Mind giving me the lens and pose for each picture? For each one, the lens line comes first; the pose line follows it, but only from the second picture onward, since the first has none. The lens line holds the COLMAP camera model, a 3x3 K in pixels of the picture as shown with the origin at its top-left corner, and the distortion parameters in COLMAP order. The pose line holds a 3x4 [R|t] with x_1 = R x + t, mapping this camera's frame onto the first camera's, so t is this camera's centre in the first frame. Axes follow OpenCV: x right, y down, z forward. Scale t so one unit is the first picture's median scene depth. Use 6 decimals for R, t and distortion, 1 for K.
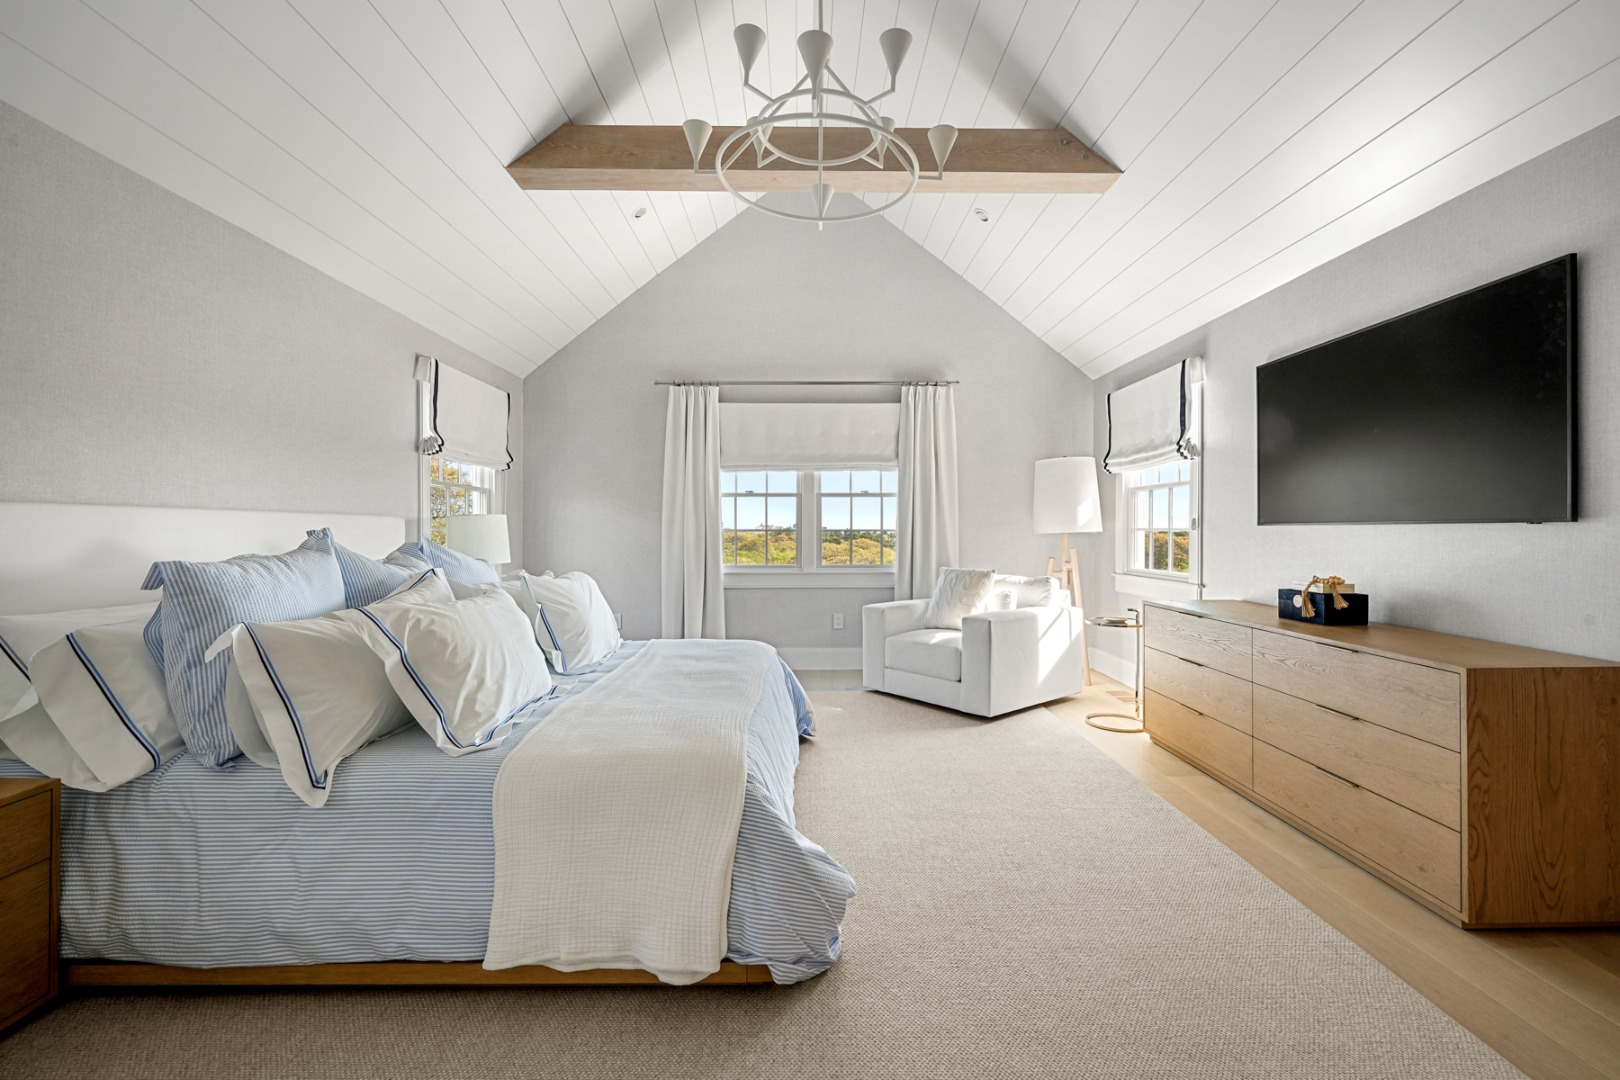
lens RADIAL K [[683.2, 0, 812.3], [0, 683.2, 531.4], [0, 0, 1]] dist [-0.001249, -0.000066]
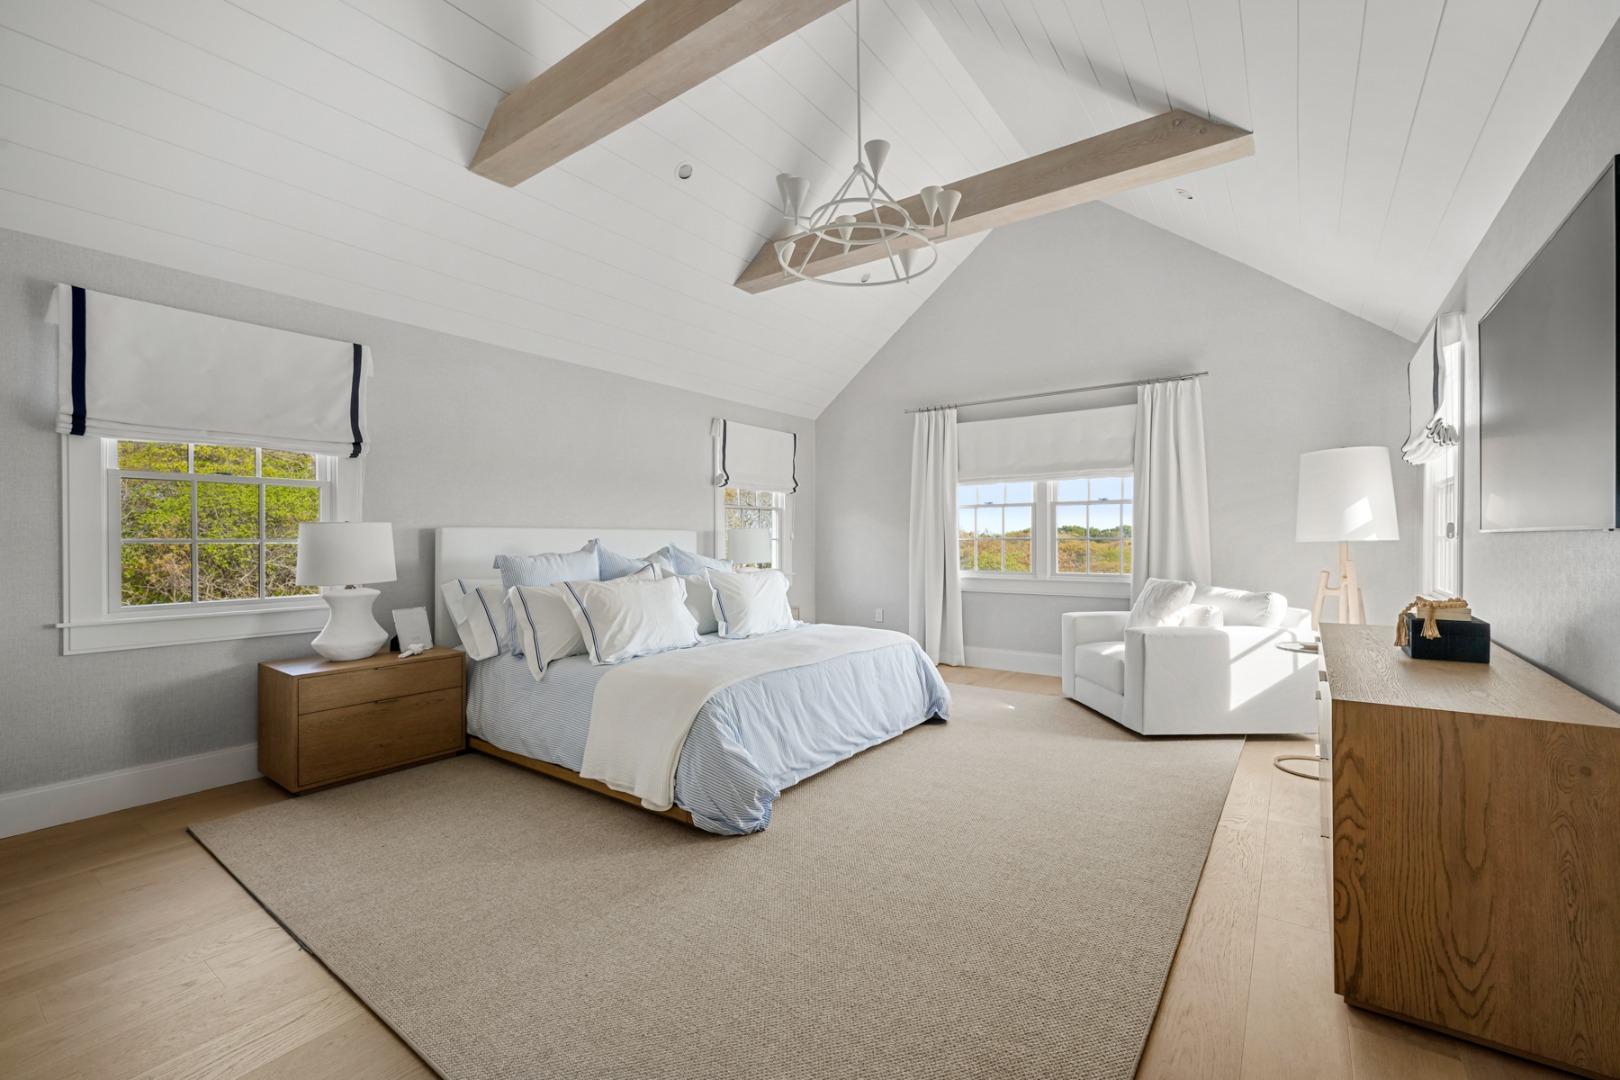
lens RADIAL K [[692.1, 0, 810.0], [0, 692.1, 540.0], [0, 0, 1]] dist [-0.000740, -0.000499]
pose [[0.798430, 0.000158, -0.602088, 0.549725], [0.000771, 0.999999, 0.001285, -0.001887], [0.602087, -0.001490, 0.798429, -0.059470]]
